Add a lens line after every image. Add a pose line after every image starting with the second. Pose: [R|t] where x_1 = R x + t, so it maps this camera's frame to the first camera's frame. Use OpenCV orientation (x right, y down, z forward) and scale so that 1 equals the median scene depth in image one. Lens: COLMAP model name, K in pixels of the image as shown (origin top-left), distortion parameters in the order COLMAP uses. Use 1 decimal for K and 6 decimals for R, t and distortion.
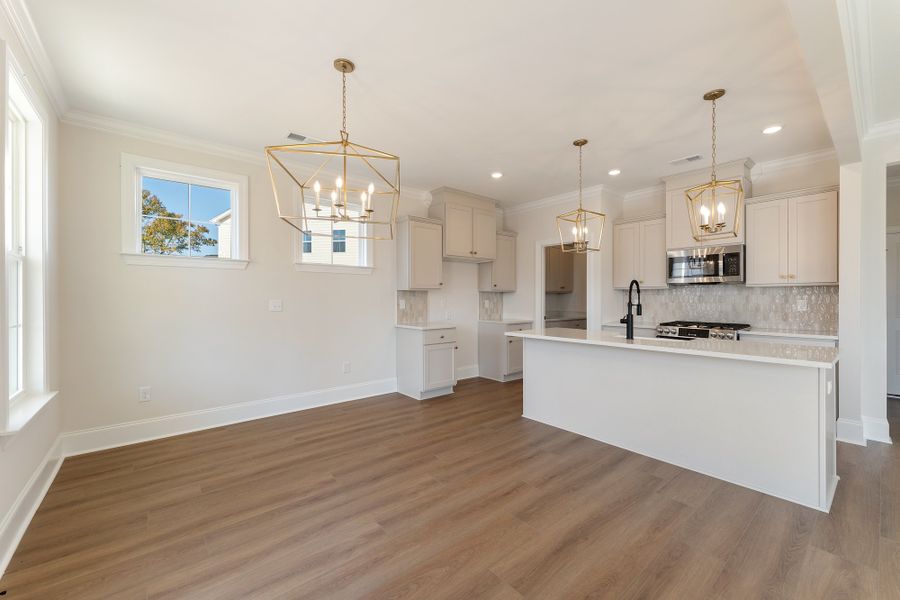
lens RADIAL K [[359.8, 0, 450.0], [0, 359.8, 300.0], [0, 0, 1]] dist [0.001420, 0.000068]
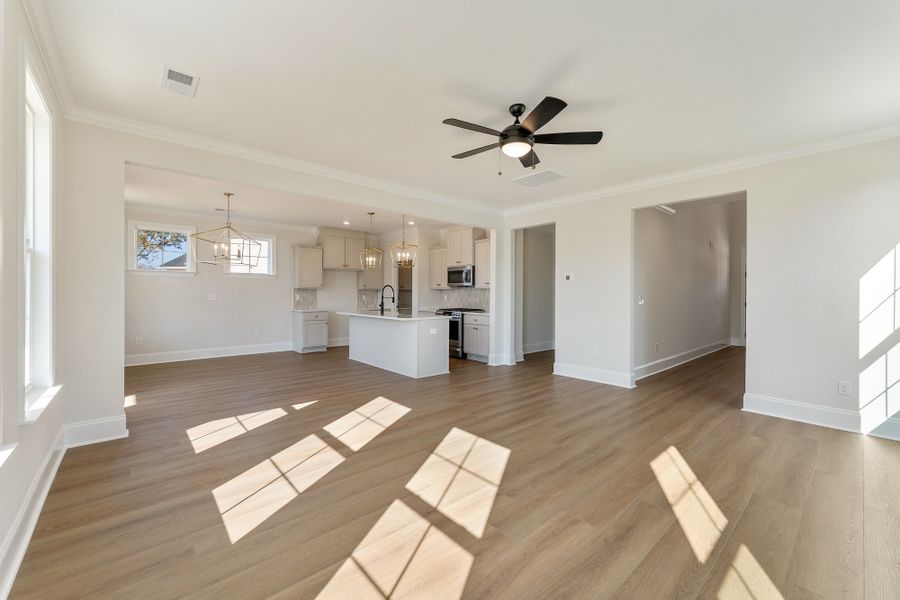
lens RADIAL K [[364.4, 0, 453.1], [0, 364.4, 295.5], [0, 0, 1]] dist [-0.038155, -0.000217]
pose [[0.999749, 0.006722, 0.021358, 0.606340], [-0.006668, 0.999974, -0.002624, 0.003711], [-0.021375, 0.002481, 0.999768, -0.744032]]
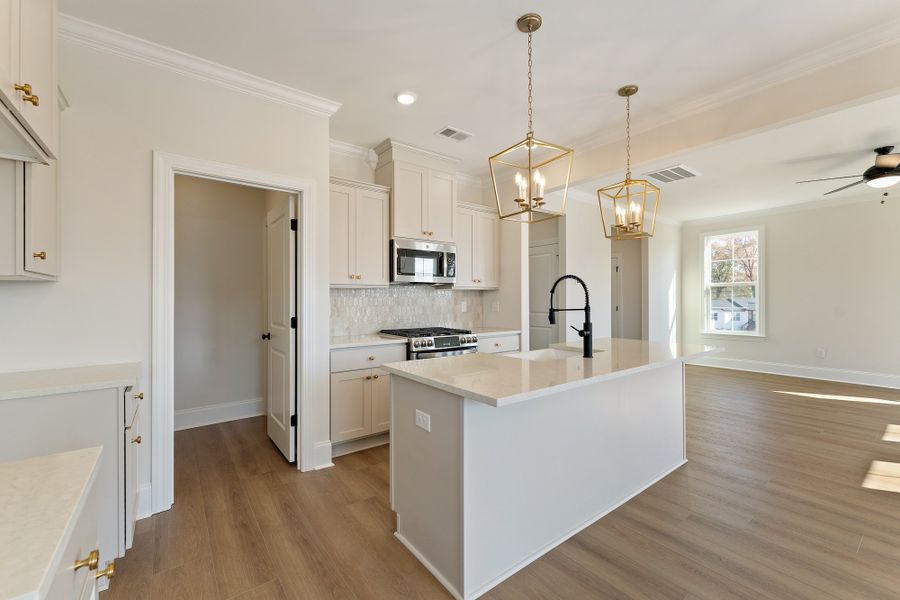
lens RADIAL K [[373.8, 0, 450.0], [0, 373.8, 300.0], [0, 0, 1]] dist [0.000928, 0.000124]
pose [[0.050949, 0.001025, 0.998701, -0.179587], [0.009516, 0.999954, -0.001512, -0.004564], [-0.998656, 0.009580, 0.050937, 0.871846]]
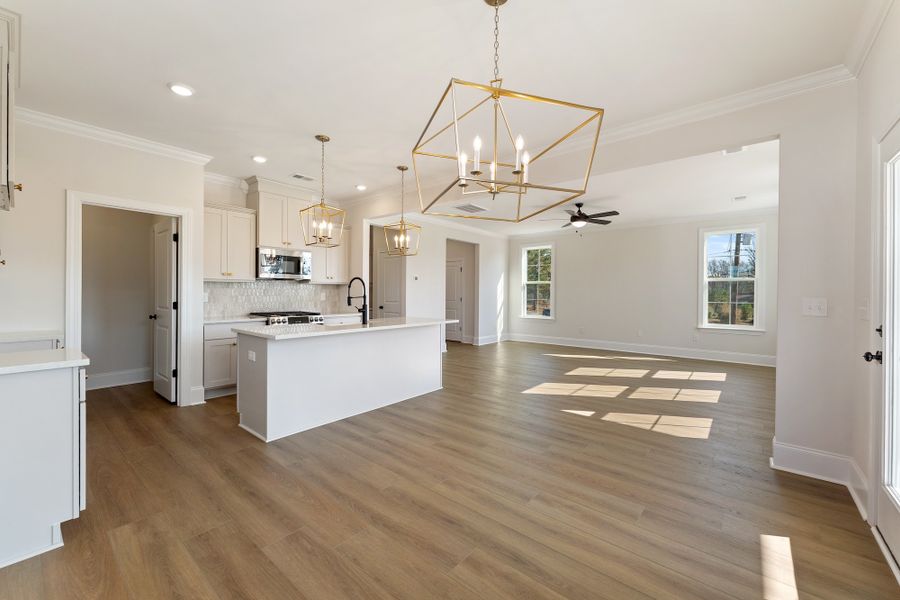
lens RADIAL K [[363.0, 0, 449.9], [0, 363.0, 295.3], [0, 0, 1]] dist [0.000639, 0.000048]
pose [[-0.176880, -0.005840, 0.984215, -0.563865], [0.000307, 0.999982, 0.005989, 0.000117], [-0.984232, 0.001362, -0.176875, 0.658542]]
